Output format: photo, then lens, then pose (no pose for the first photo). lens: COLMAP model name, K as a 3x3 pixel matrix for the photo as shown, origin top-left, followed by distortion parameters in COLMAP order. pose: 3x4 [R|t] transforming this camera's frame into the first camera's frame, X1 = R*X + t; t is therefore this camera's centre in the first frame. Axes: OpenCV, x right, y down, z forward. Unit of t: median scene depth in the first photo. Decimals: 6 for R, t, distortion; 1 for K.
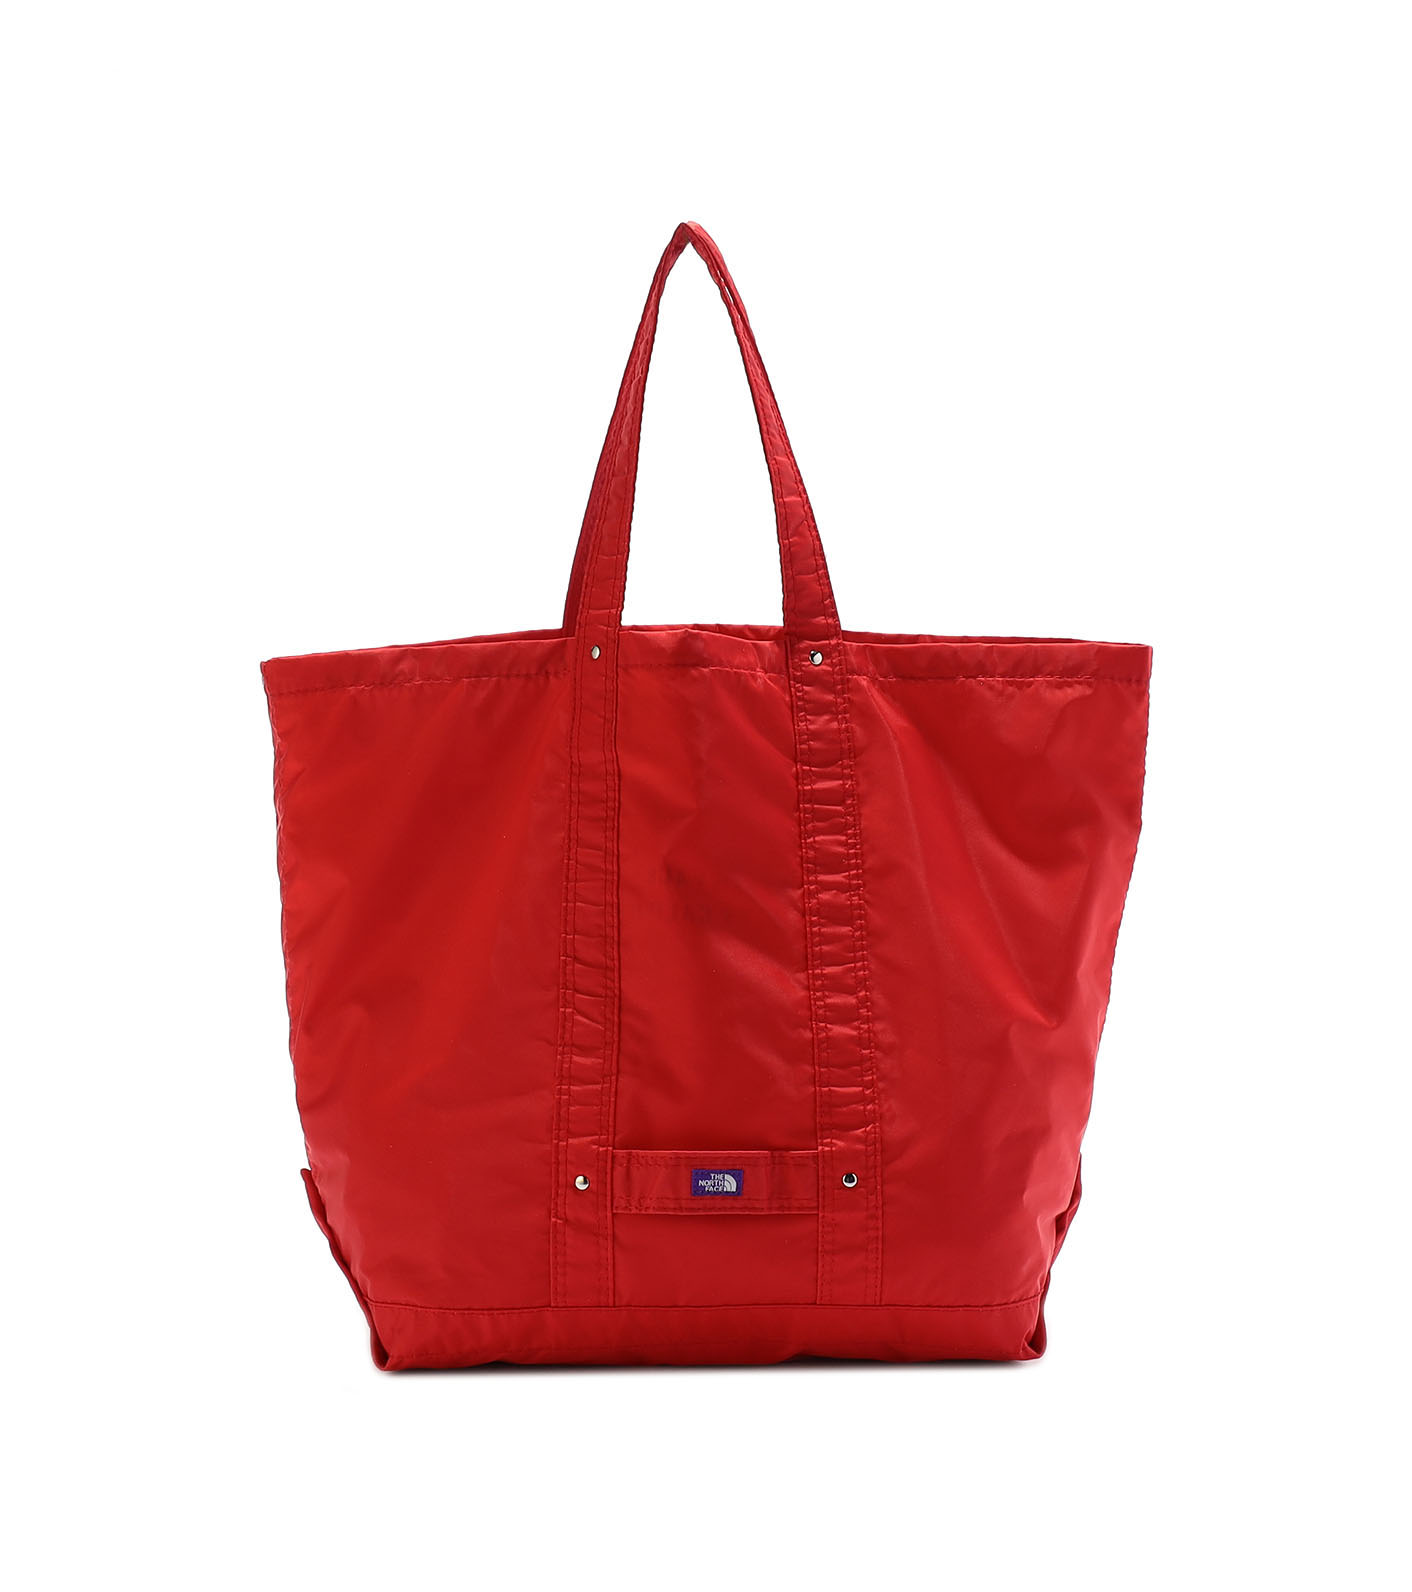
lens RADIAL K [[2679.8, 0, 703.7], [0, 2679.8, 809.4], [0, 0, 1]] dist [-0.054915, 0.000000]
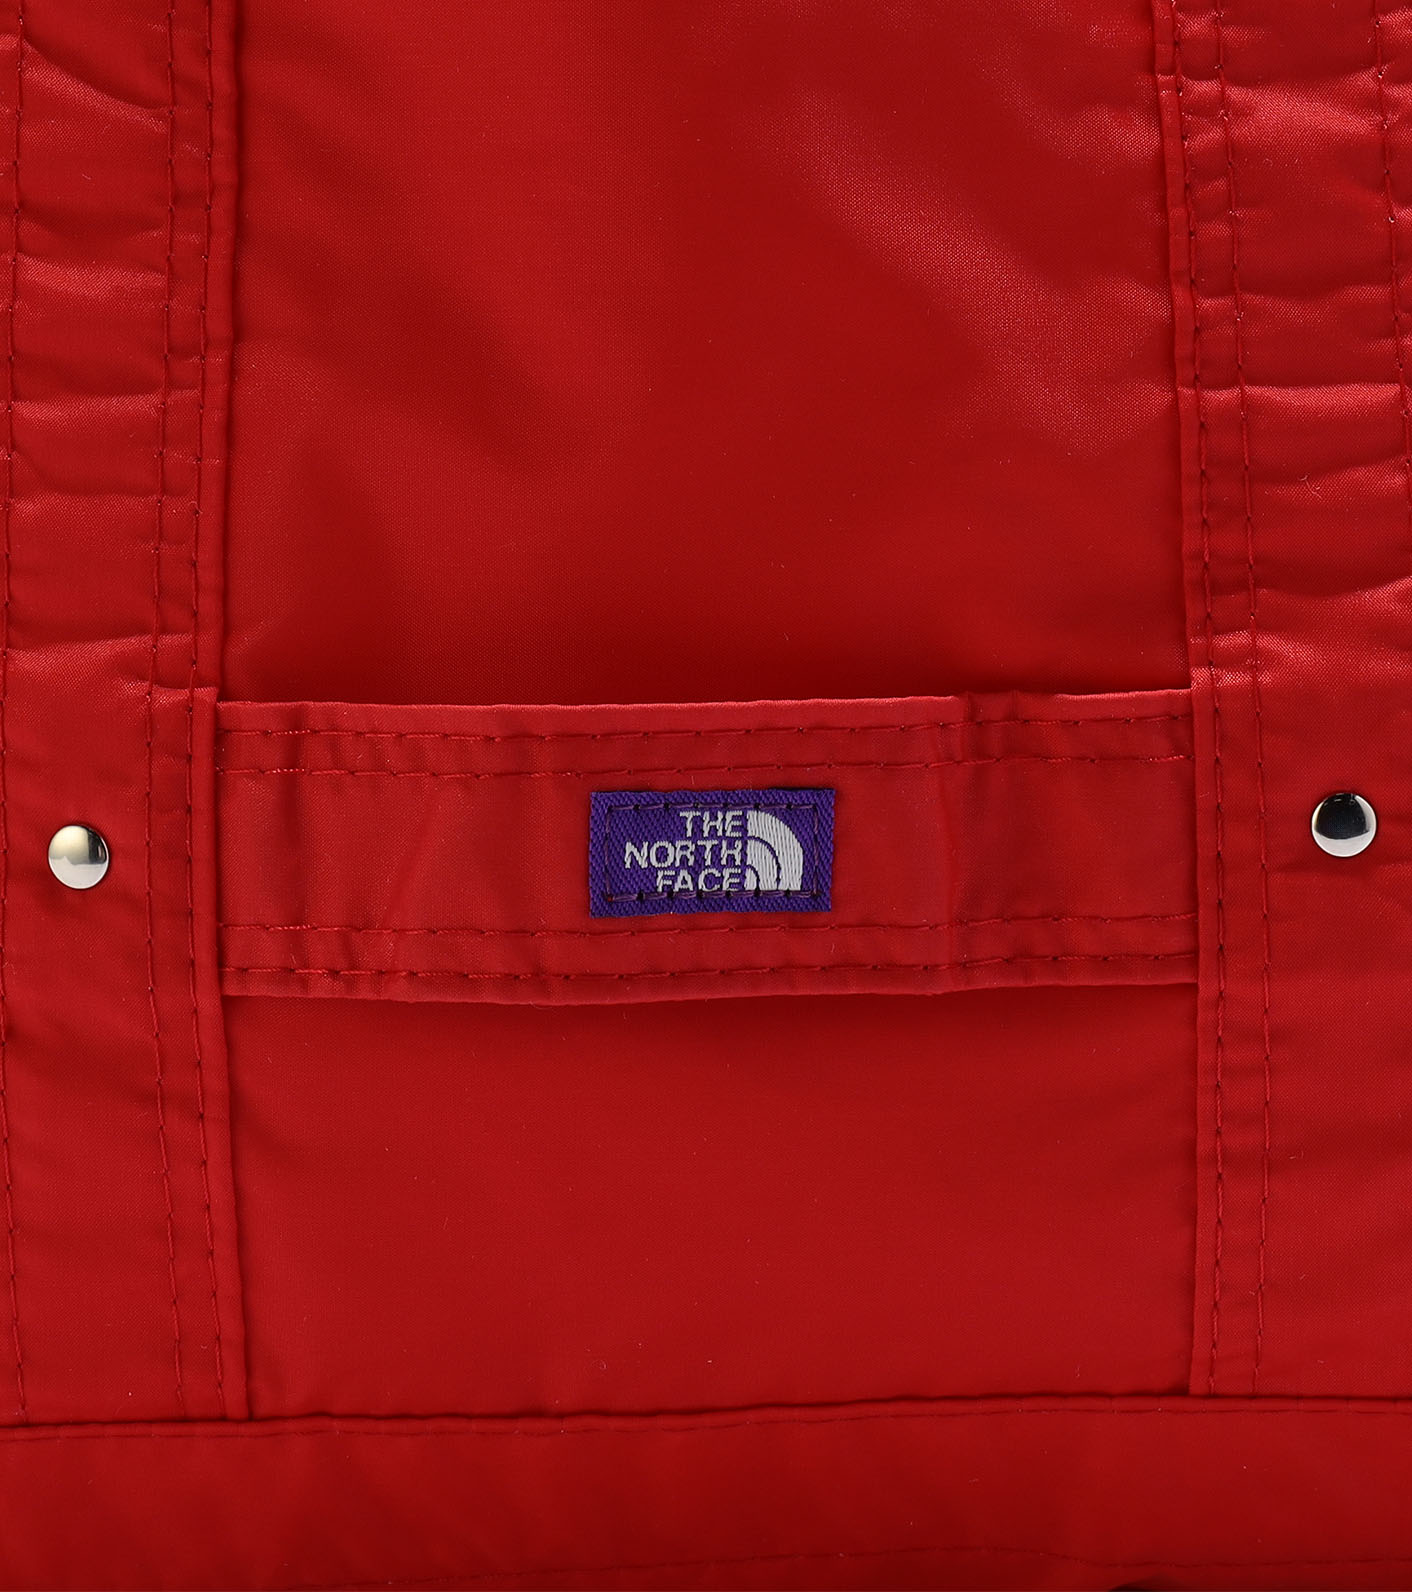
lens RADIAL K [[9393.1, 0, 708.2], [0, 9393.1, 798.9], [0, 0, 1]] dist [0.295100, 0.000000]
pose [[0.999841, -0.016865, -0.005873, 0.008881], [0.017539, 0.989251, 0.145174, 0.027793], [0.003362, -0.145254, 0.989389, 0.264965]]
